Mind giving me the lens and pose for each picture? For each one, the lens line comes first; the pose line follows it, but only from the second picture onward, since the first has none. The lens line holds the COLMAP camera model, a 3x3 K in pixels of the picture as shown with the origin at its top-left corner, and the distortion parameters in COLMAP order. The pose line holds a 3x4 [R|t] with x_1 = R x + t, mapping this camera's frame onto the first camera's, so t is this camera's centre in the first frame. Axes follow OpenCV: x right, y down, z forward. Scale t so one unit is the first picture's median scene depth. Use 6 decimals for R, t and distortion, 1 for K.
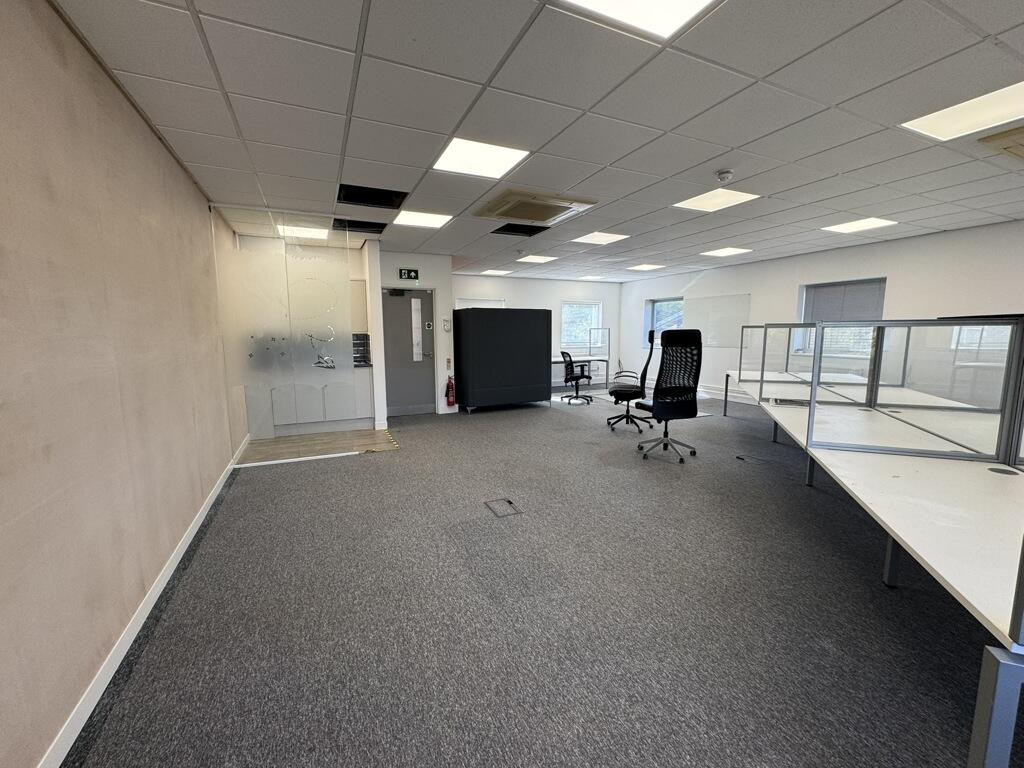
lens RADIAL K [[404.5, 0, 512.0], [0, 404.5, 384.0], [0, 0, 1]] dist [0.000866, 0.000392]
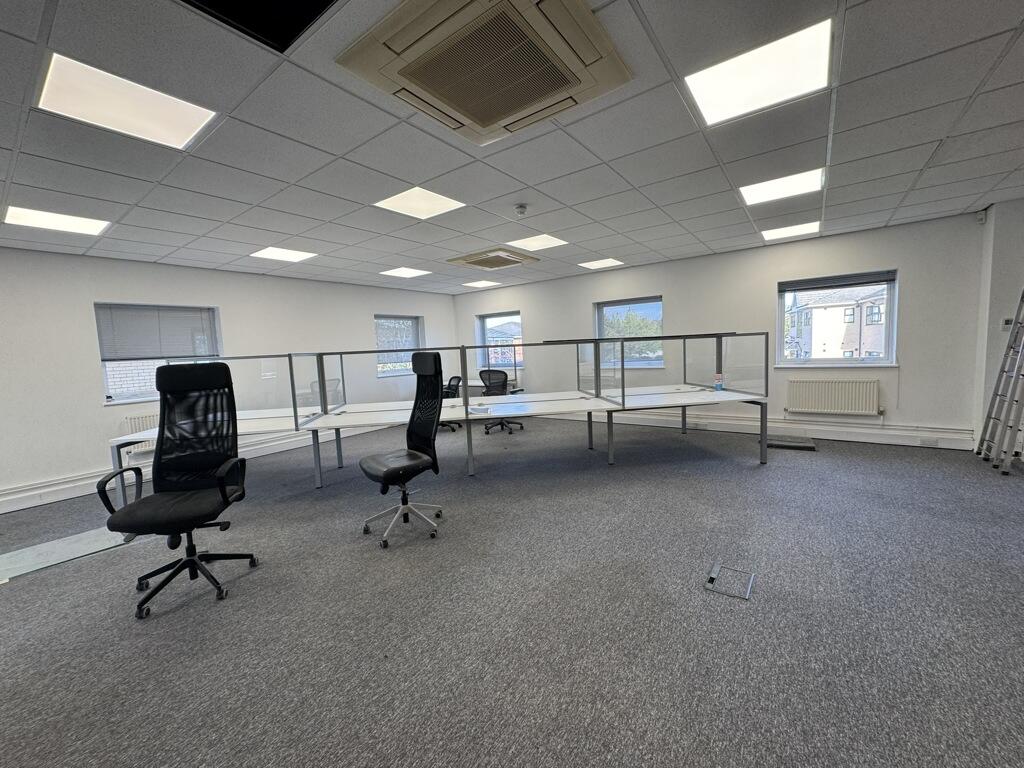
lens RADIAL K [[404.5, 0, 512.0], [0, 404.5, 384.0], [0, 0, 1]] dist [0.000866, 0.000392]
pose [[-0.466230, -0.056163, 0.882879, -0.388462], [0.163292, 0.975371, 0.148278, -0.179408], [-0.869463, 0.213299, -0.445576, 1.334060]]
